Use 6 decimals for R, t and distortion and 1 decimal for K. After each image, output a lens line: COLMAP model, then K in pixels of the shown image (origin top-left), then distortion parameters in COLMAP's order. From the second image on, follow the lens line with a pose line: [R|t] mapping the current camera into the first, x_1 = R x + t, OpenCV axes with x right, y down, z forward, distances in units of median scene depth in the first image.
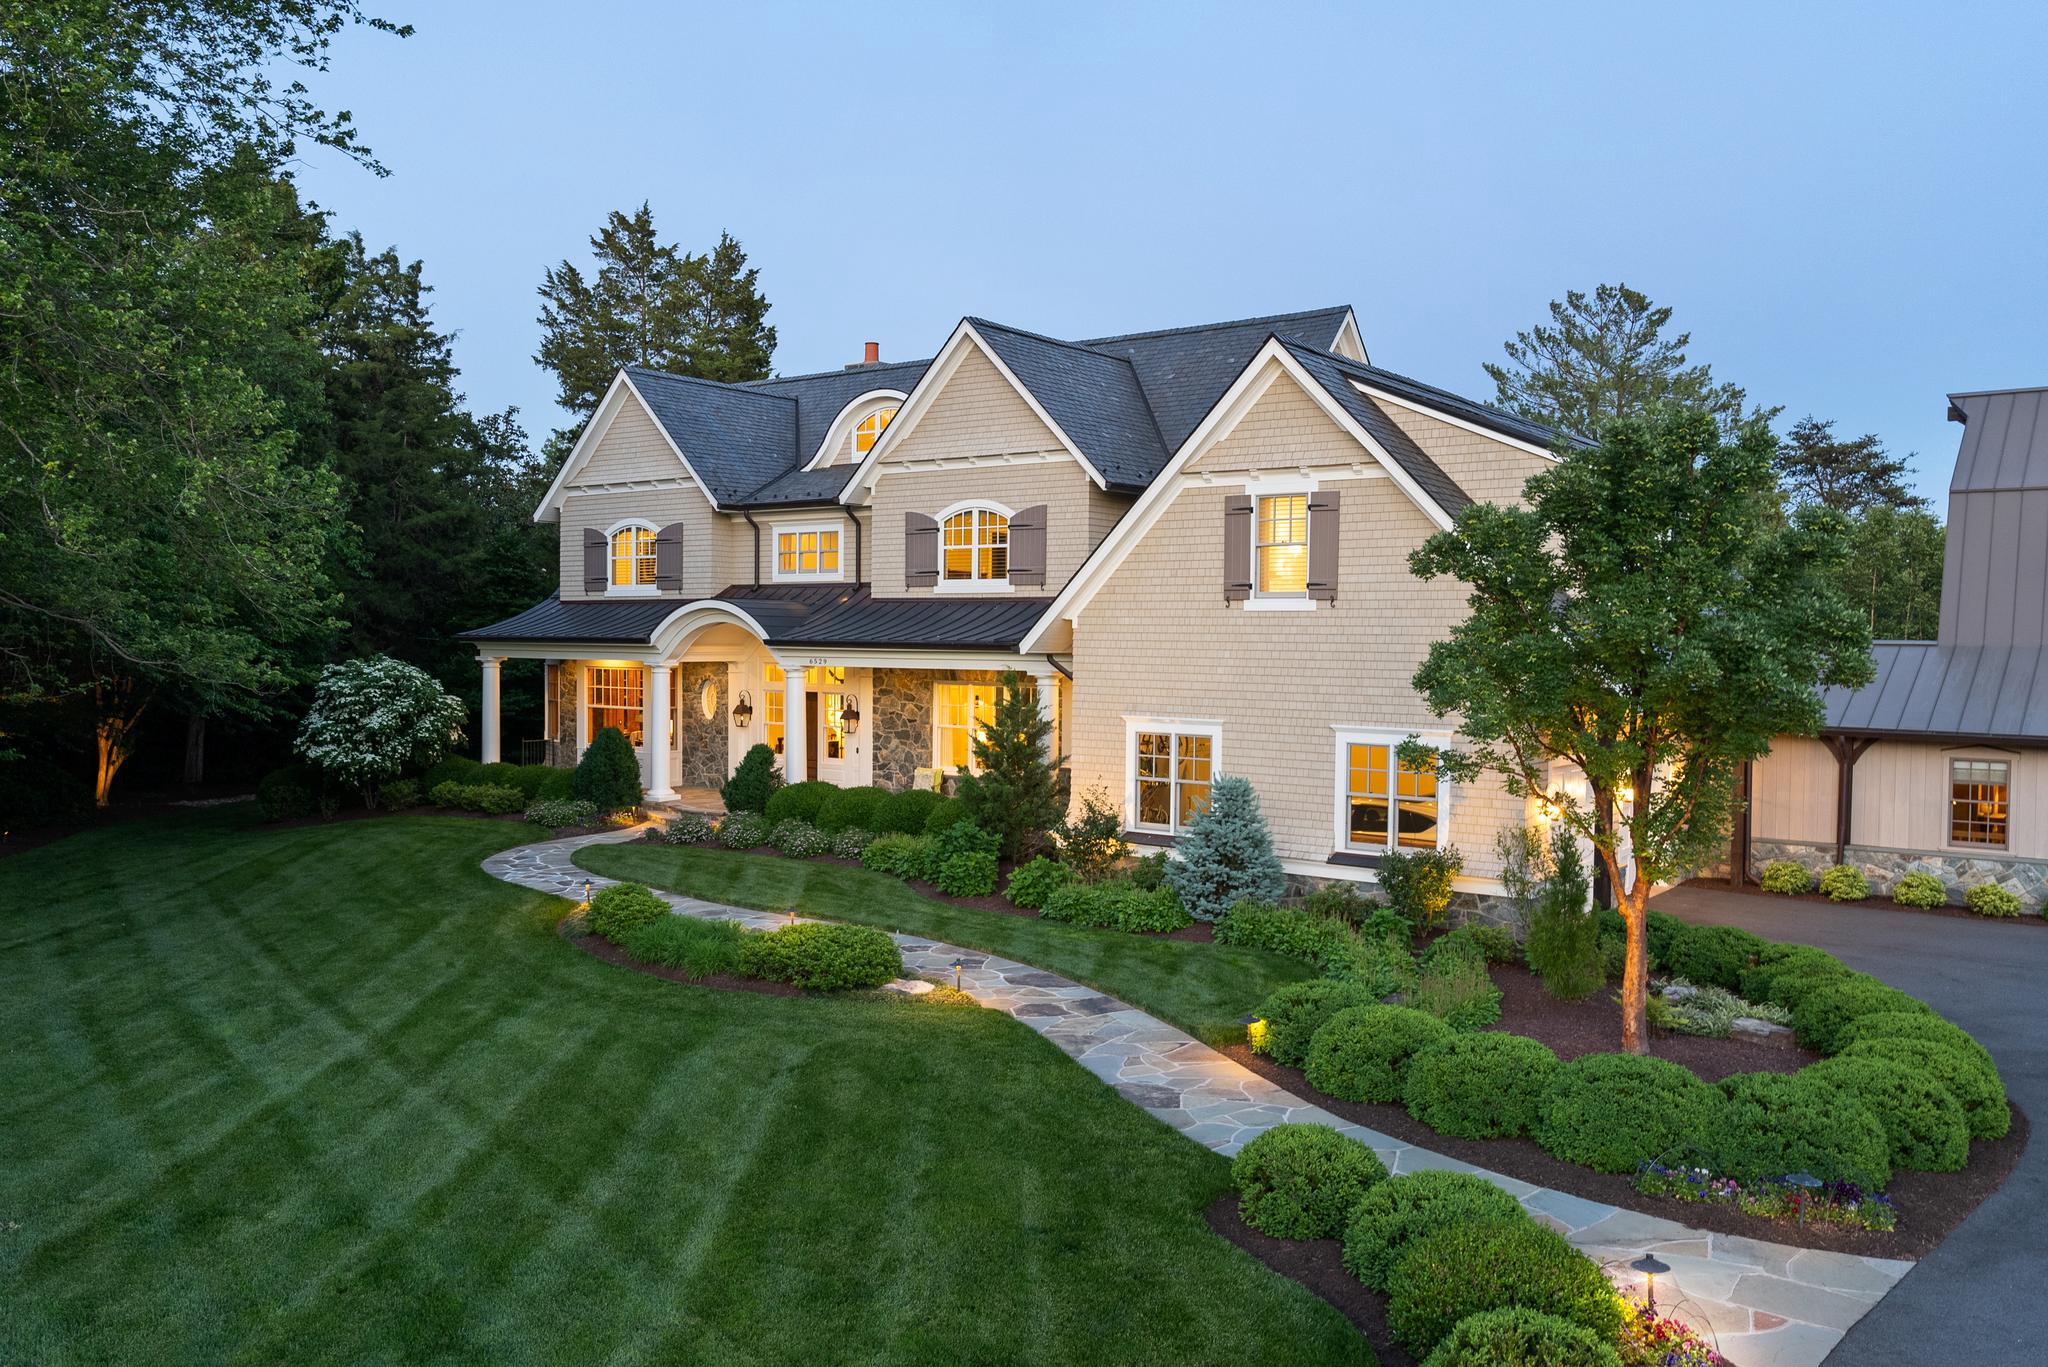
lens RADIAL K [[1558.2, 0, 1028.7], [0, 1558.2, 708.6], [0, 0, 1]] dist [-0.004115, -0.000330]
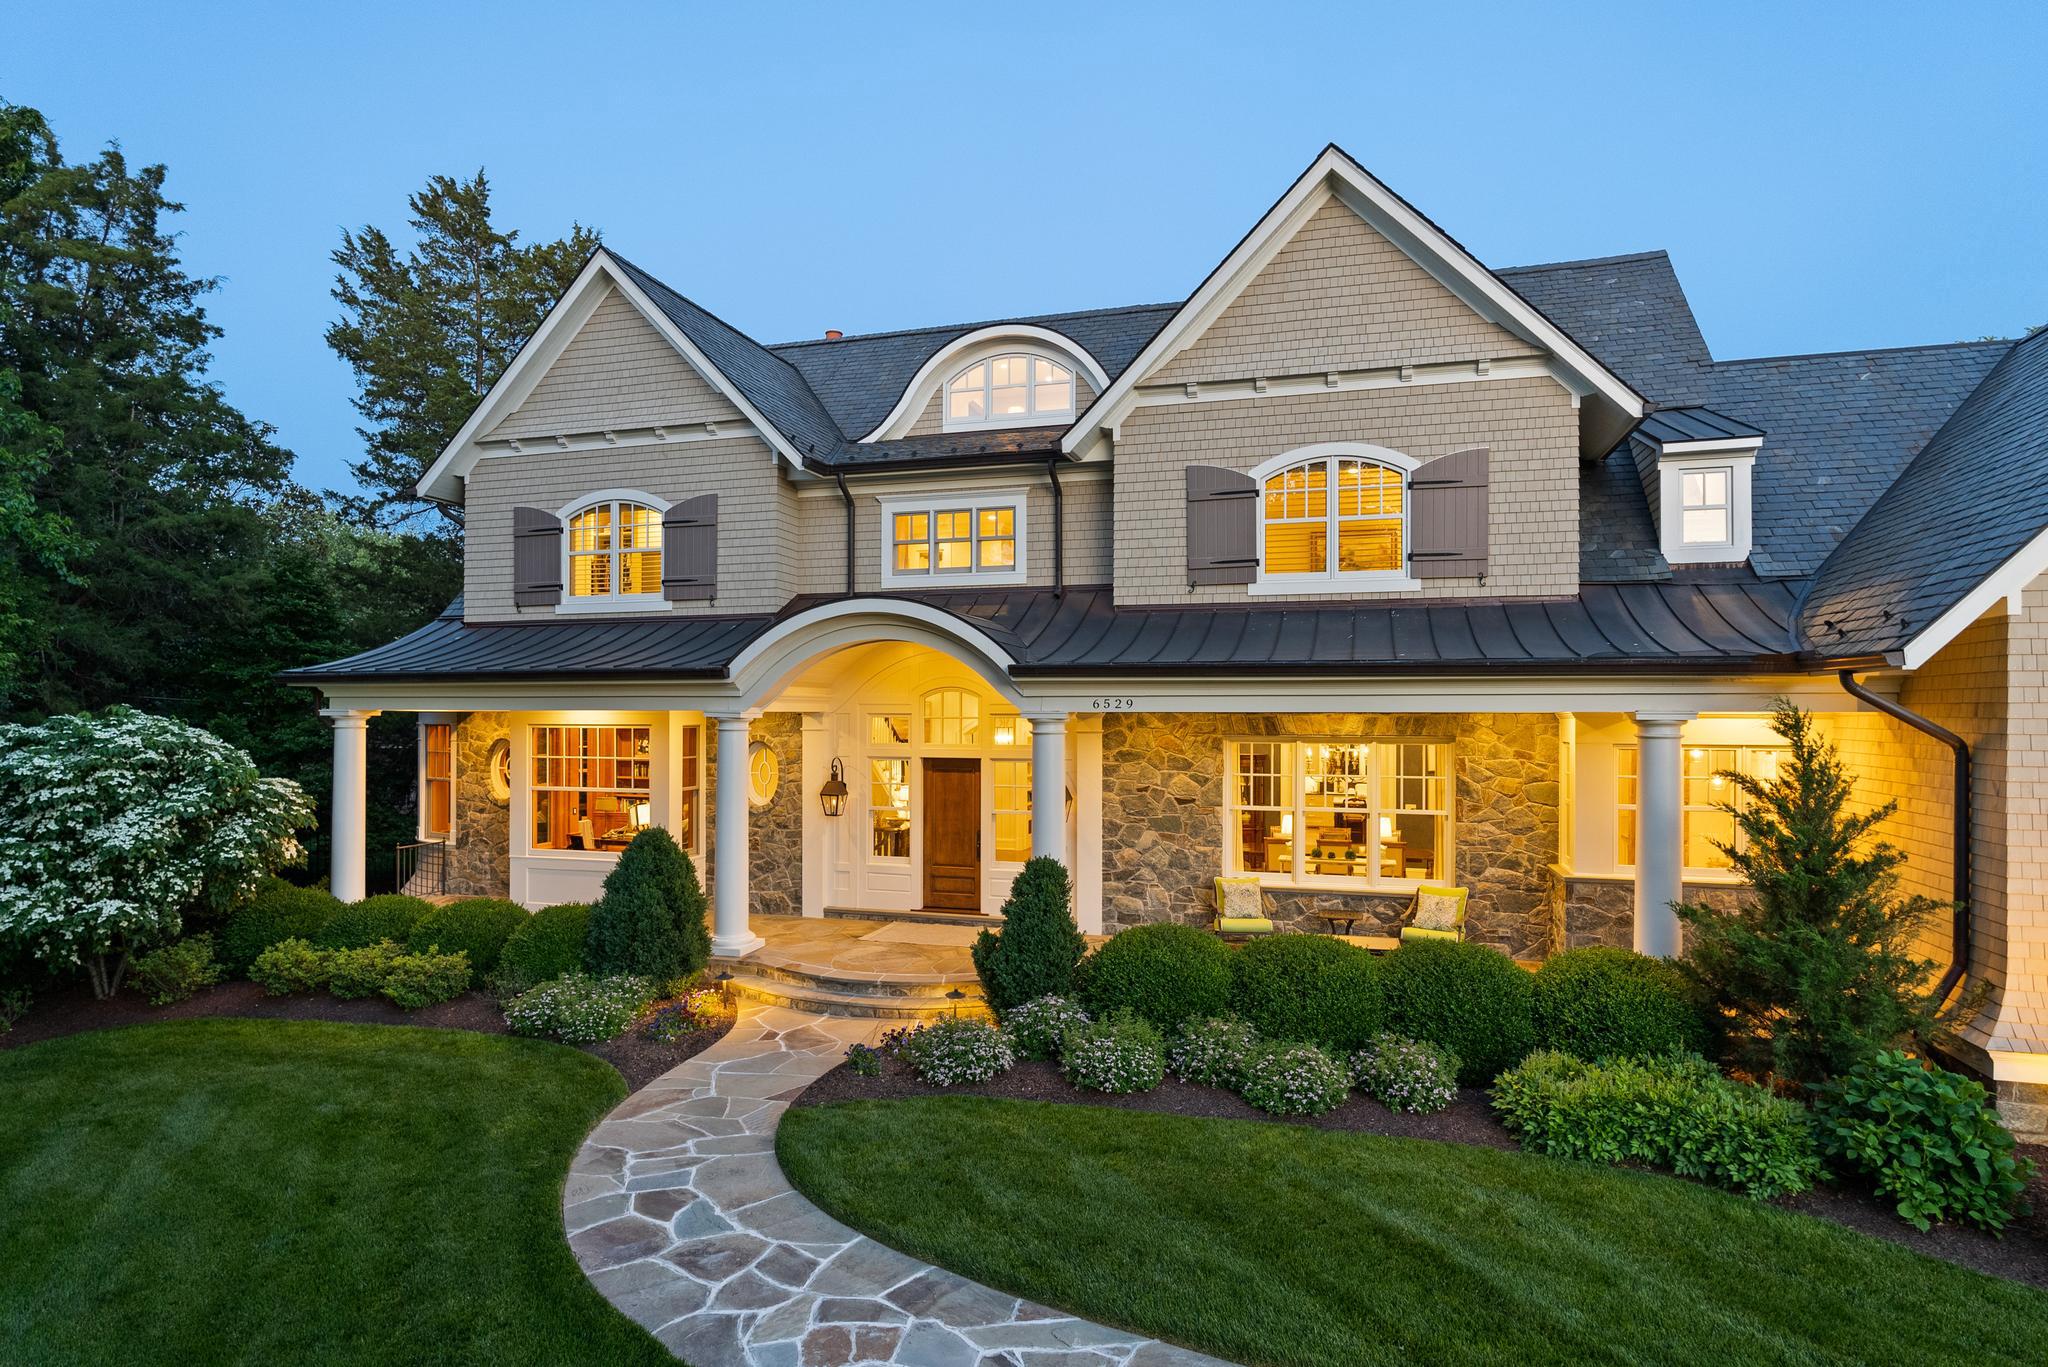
lens RADIAL K [[1077.3, 0, 1013.2], [0, 1077.3, 715.9], [0, 0, 1]] dist [-0.000127, -0.000244]
pose [[0.940795, -0.007482, 0.338894, -0.261782], [0.021669, 0.999039, -0.038097, -0.010531], [-0.338283, 0.043185, 0.940053, 0.561993]]
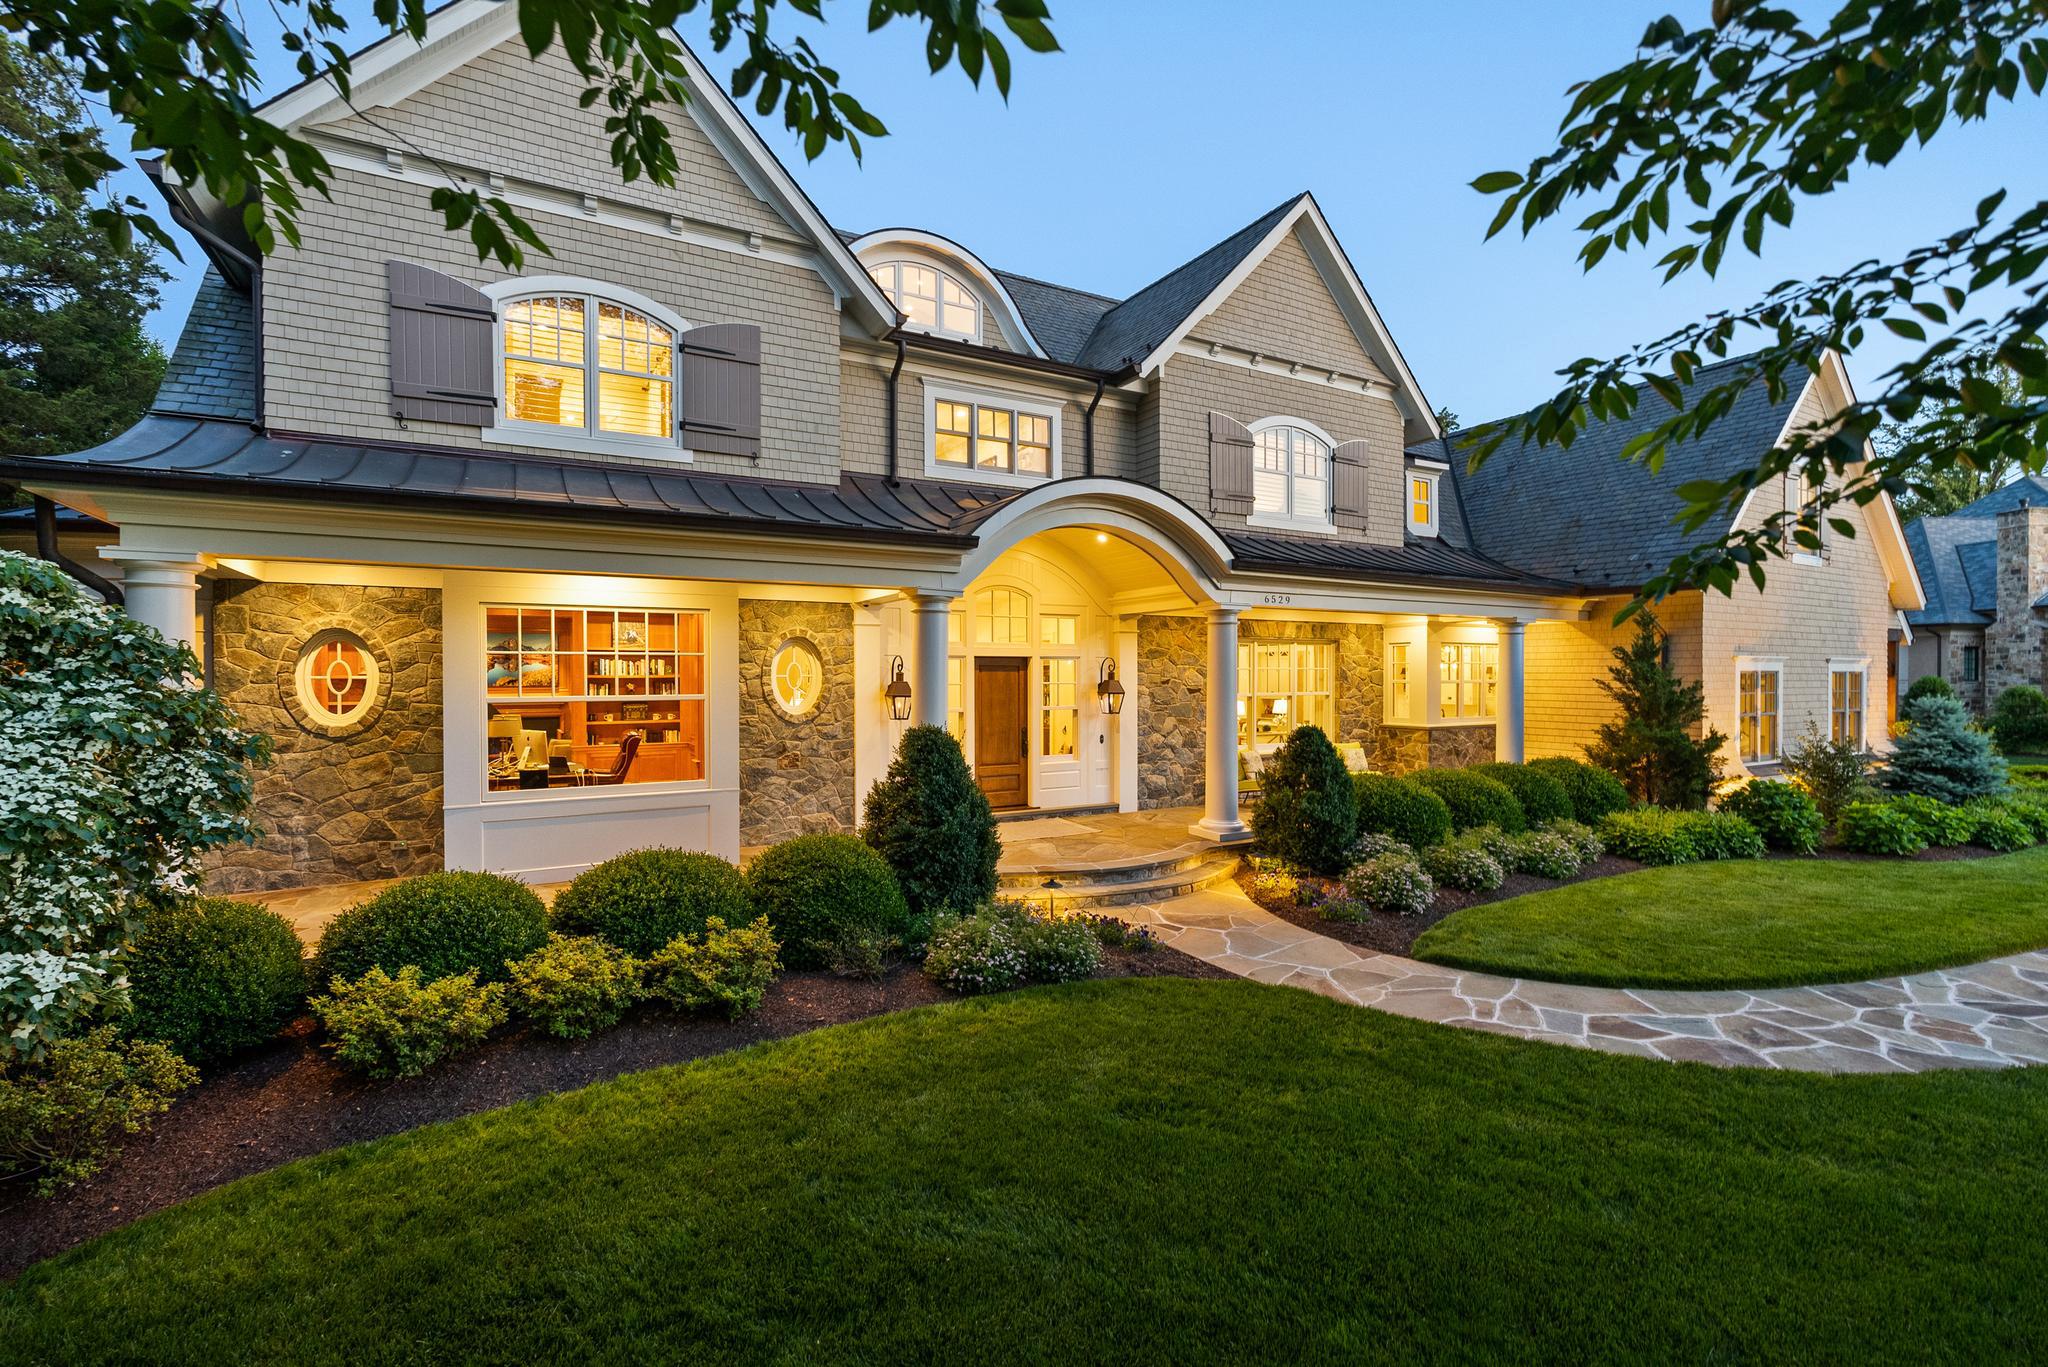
lens RADIAL K [[911.6, 0, 1028.4], [0, 911.6, 689.4], [0, 0, 1]] dist [-0.003483, -0.000045]
pose [[0.405489, -0.023759, 0.913791, -0.466799], [0.046436, 0.998907, 0.005366, 0.000776], [-0.912920, 0.040256, 0.406149, 0.817020]]
